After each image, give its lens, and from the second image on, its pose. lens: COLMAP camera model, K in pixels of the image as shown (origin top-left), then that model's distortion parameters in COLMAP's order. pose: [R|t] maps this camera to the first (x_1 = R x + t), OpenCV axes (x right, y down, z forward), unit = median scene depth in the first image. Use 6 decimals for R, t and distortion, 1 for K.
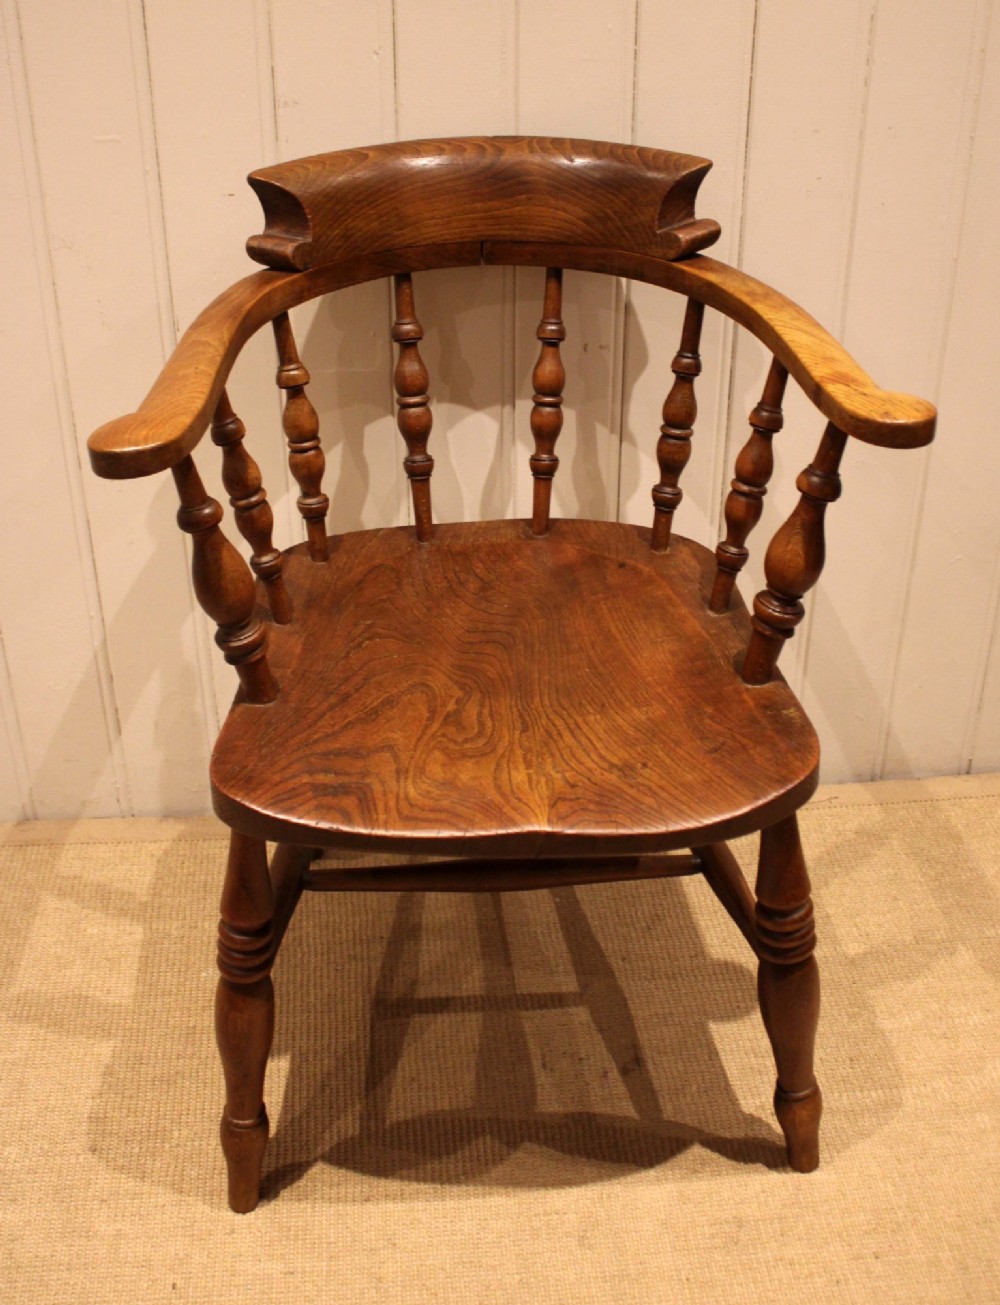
lens RADIAL K [[1606.9, 0, 532.4], [0, 1606.9, 522.6], [0, 0, 1]] dist [-0.113934, 0.097254]
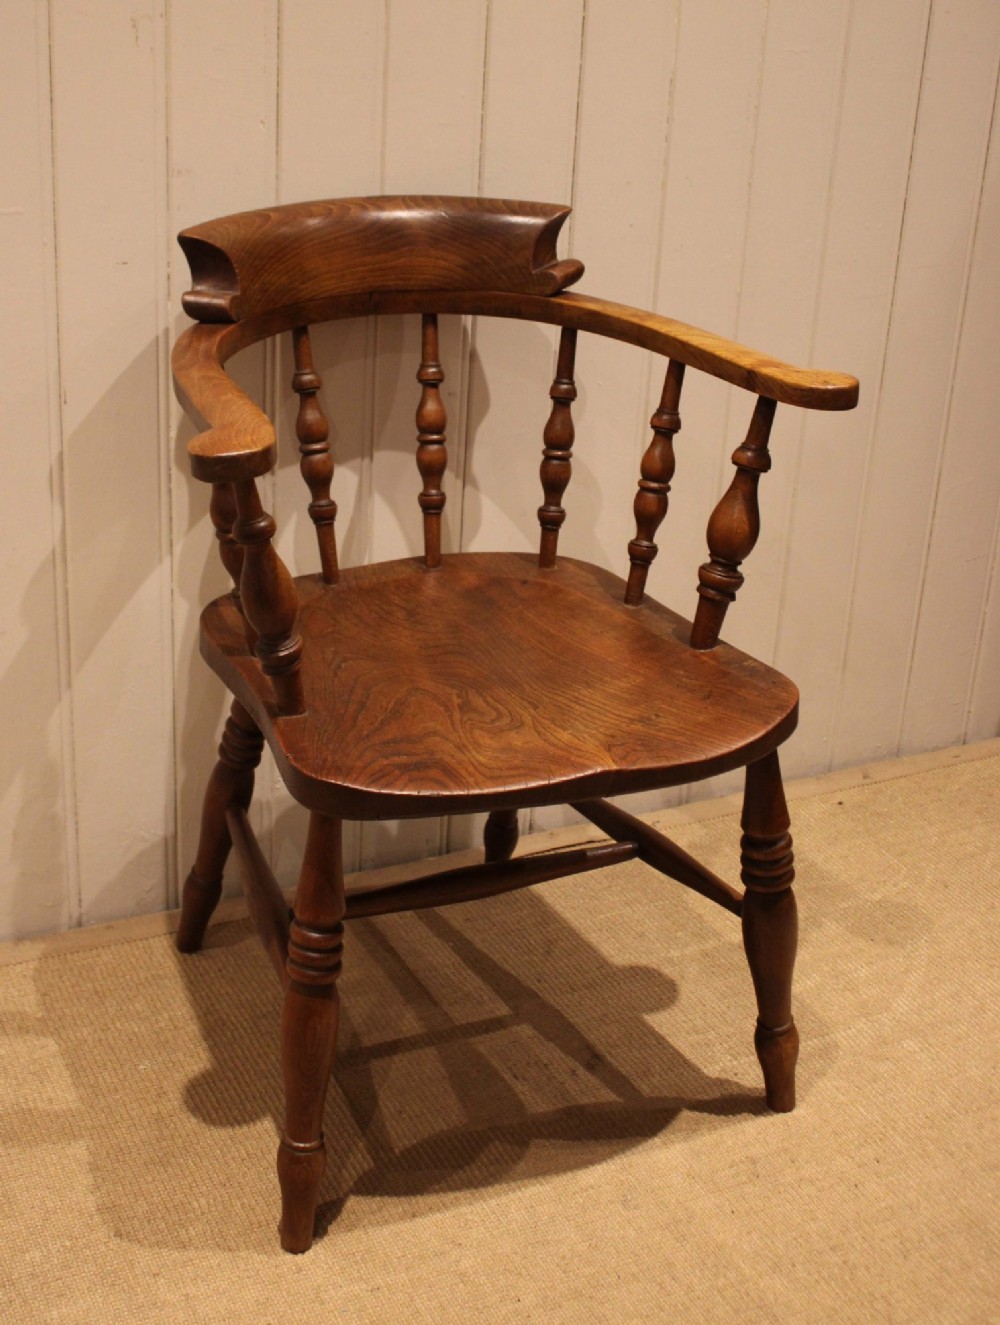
lens RADIAL K [[1862.7, 0, 439.9], [0, 1862.7, 519.1], [0, 0, 1]] dist [-0.076679, 0.045960]
pose [[0.945064, -0.093838, 0.313127, -0.405583], [0.133043, 0.985400, -0.106241, 0.116181], [-0.298585, 0.142064, 0.943750, -0.172805]]
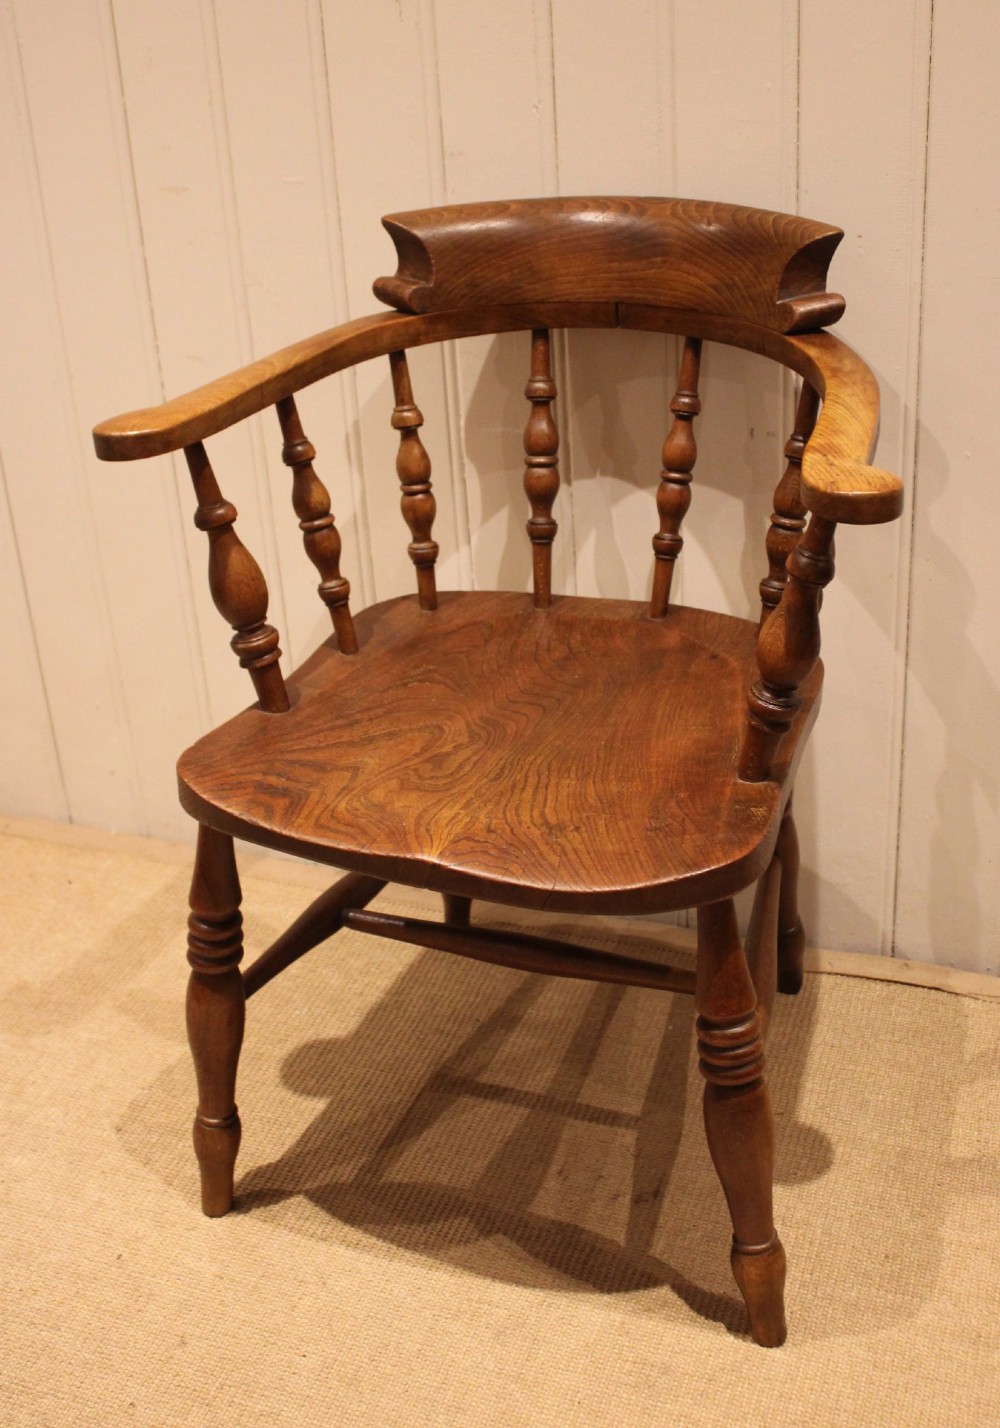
lens RADIAL K [[1842.6, 0, 527.4], [0, 1842.6, 652.3], [0, 0, 1]] dist [-0.095248, 0.021371]
pose [[0.905573, 0.141476, -0.399904, 0.407844], [-0.157767, 0.987445, -0.007925, 0.052412], [0.393761, 0.070268, 0.916523, -0.026150]]
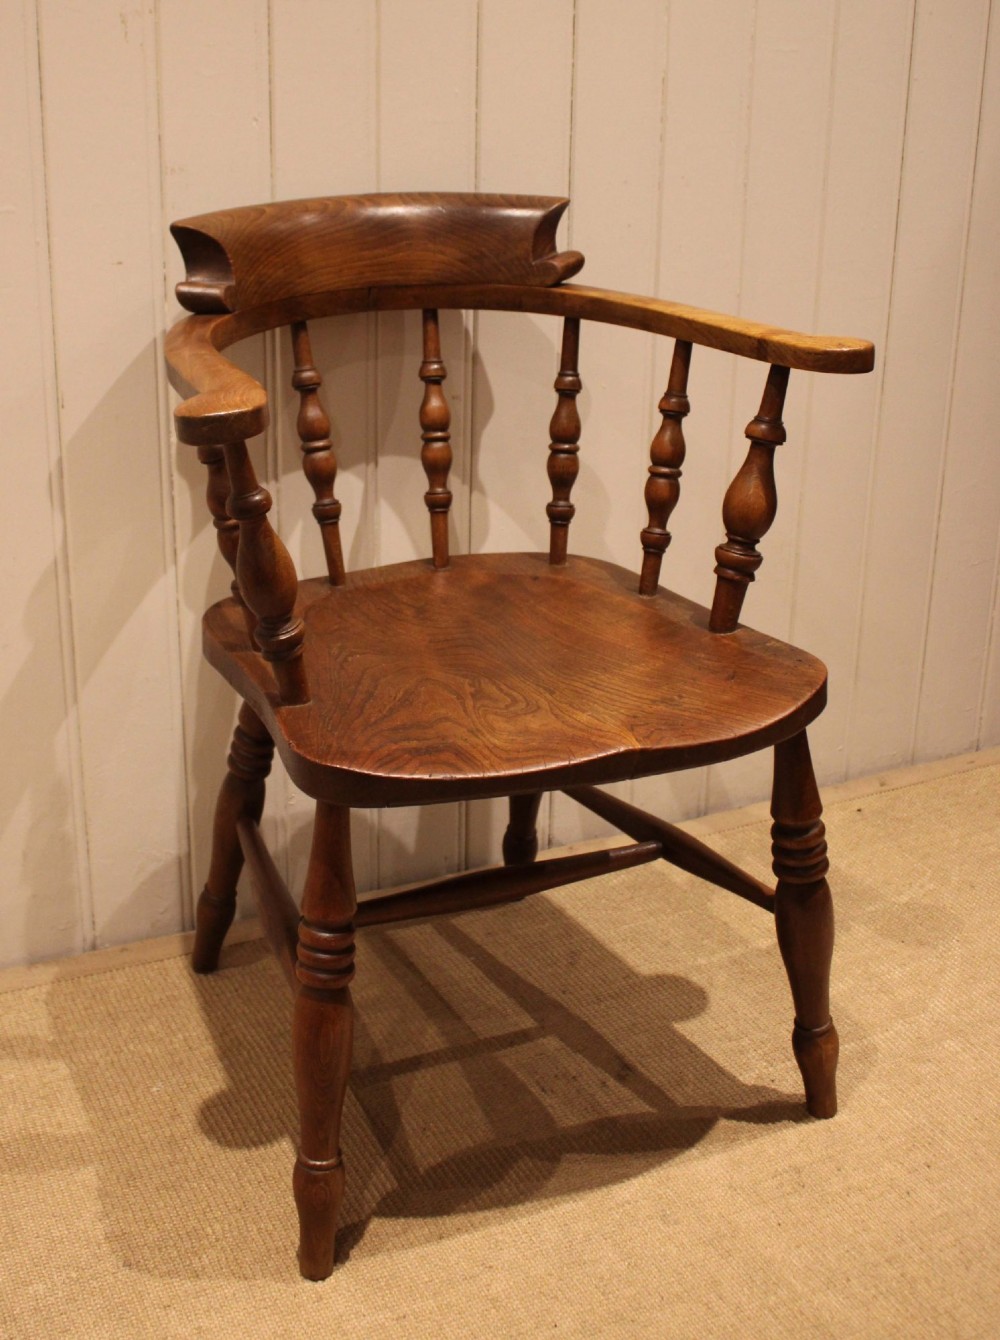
lens RADIAL K [[1678.3, 0, 419.3], [0, 1678.3, 501.2], [0, 0, 1]] dist [-0.123282, 0.111956]
pose [[0.948212, -0.102743, 0.300564, -0.359761], [0.160911, 0.971214, -0.175646, 0.167086], [-0.273865, 0.214914, 0.937448, -0.017265]]
